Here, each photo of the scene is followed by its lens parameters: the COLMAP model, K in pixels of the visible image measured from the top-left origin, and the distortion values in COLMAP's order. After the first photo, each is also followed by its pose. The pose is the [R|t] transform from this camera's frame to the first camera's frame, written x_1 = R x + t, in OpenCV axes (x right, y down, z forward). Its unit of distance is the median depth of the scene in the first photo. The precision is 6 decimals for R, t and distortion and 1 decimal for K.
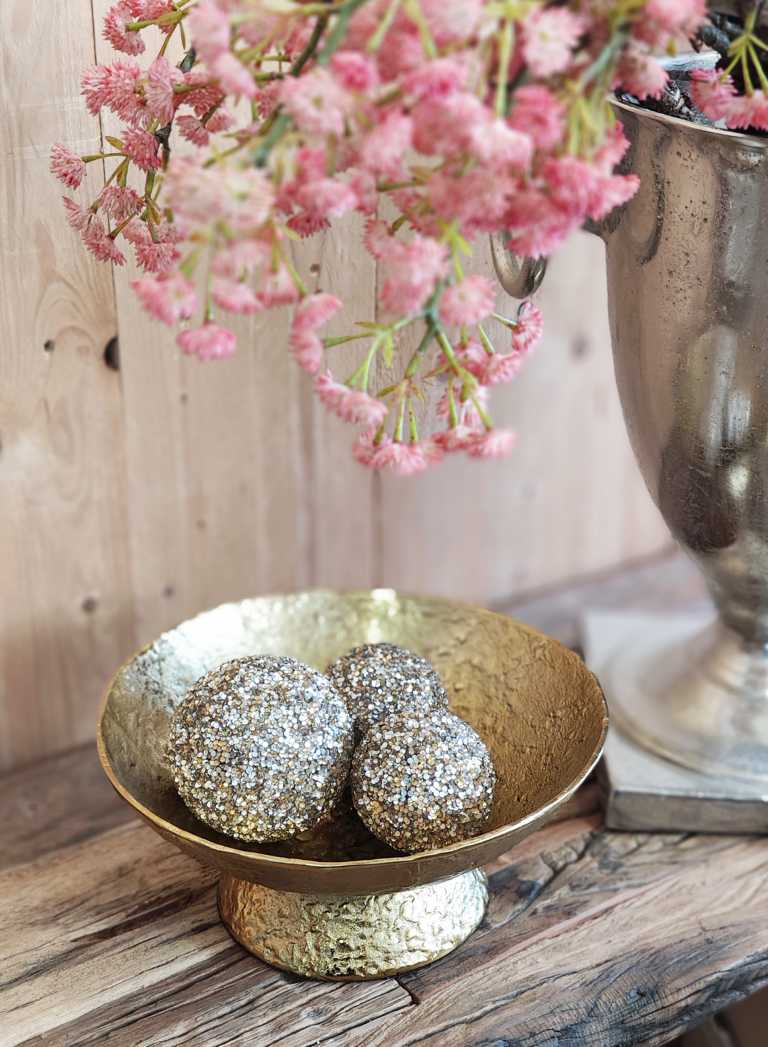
lens RADIAL K [[1623.8, 0, 367.0], [0, 1623.8, 530.3], [0, 0, 1]] dist [0.060803, 0.000000]
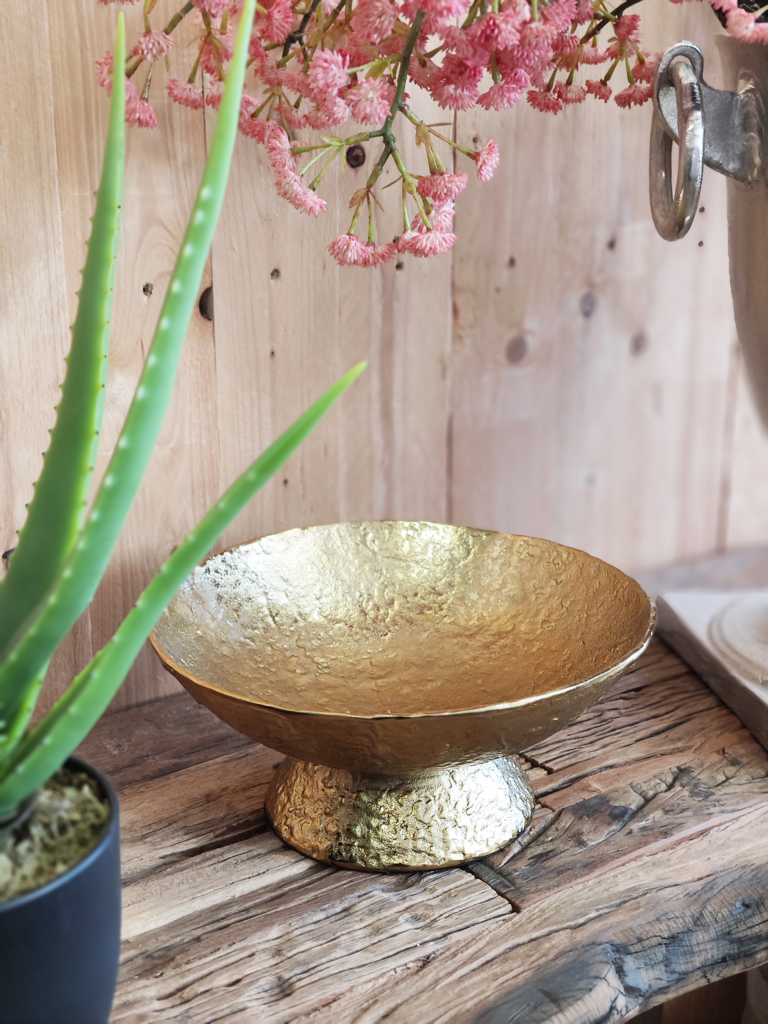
lens RADIAL K [[1419.6, 0, 393.6], [0, 1419.6, 503.0], [0, 0, 1]] dist [0.035126, 0.000000]
pose [[0.999989, 0.002365, 0.004057, -0.044590], [-0.001830, 0.991866, -0.127276, 0.149324], [-0.004325, 0.127267, 0.991859, 0.125483]]
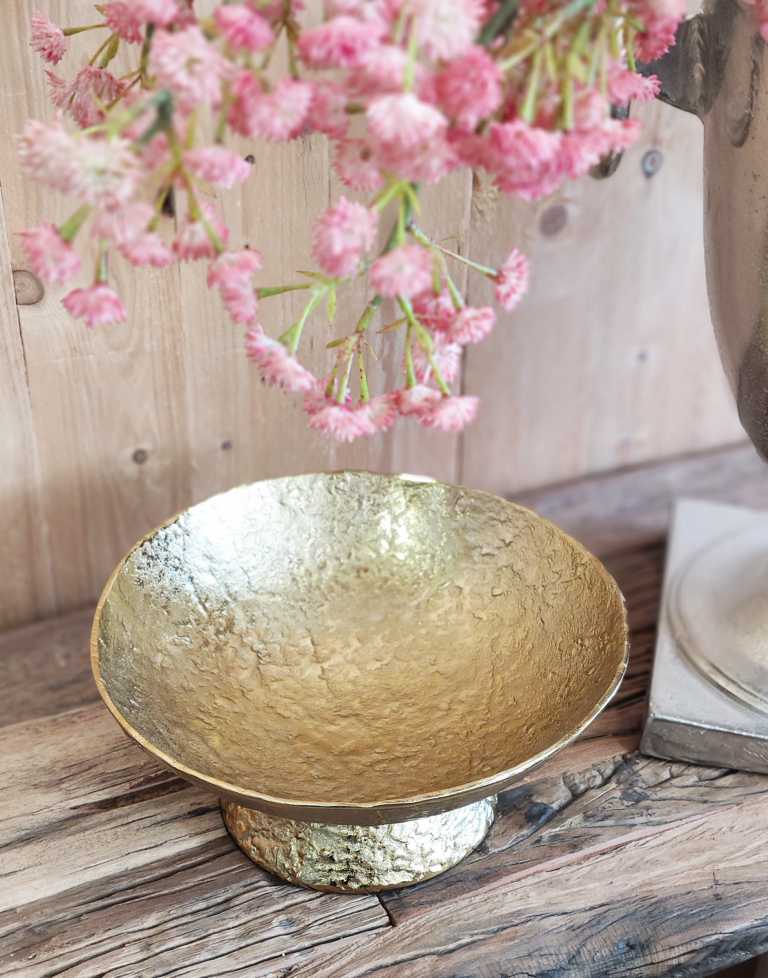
lens RADIAL K [[1634.8, 0, 359.2], [0, 1634.8, 530.9], [0, 0, 1]] dist [0.081104, 0.000000]
pose [[0.983622, 0.105291, -0.146292, 0.122704], [-0.079605, 0.981961, 0.171508, -0.102501], [0.161712, -0.157053, 0.974261, 0.074254]]
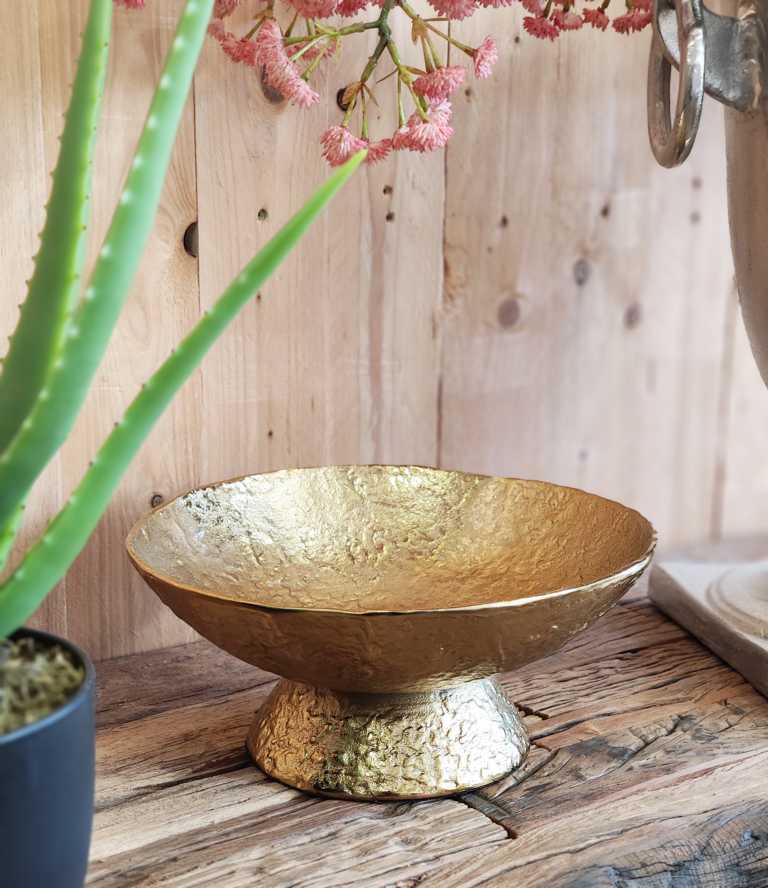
lens RADIAL K [[1431.6, 0, 391.6], [0, 1431.6, 506.2], [0, 0, 1]] dist [0.052402, 0.000000]
pose [[0.999787, 0.011266, 0.017283, -0.051084], [-0.007842, 0.982379, -0.186737, 0.245150], [-0.019082, 0.186562, 0.982258, 0.168168]]
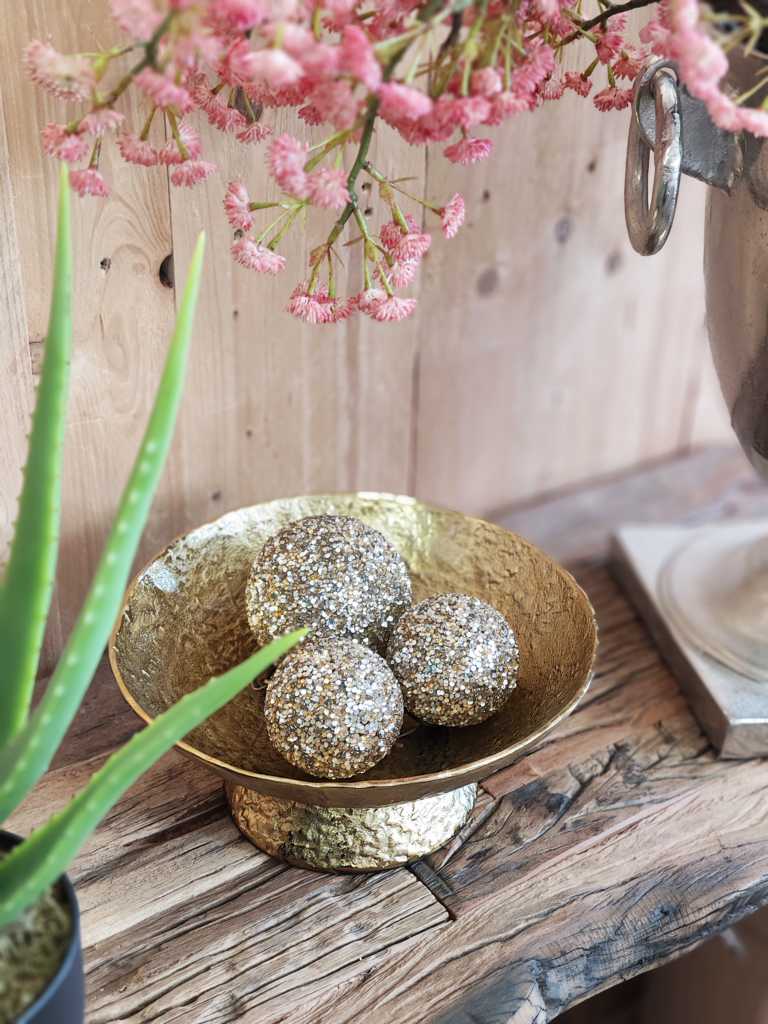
lens RADIAL K [[1419.6, 0, 391.9], [0, 1419.6, 505.1], [0, 0, 1]] dist [0.035126, 0.000000]
pose [[0.999410, 0.028024, 0.019851, -0.033206], [-0.029961, 0.994003, 0.105166, -0.067696], [-0.016785, -0.105699, 0.994257, 0.109584]]
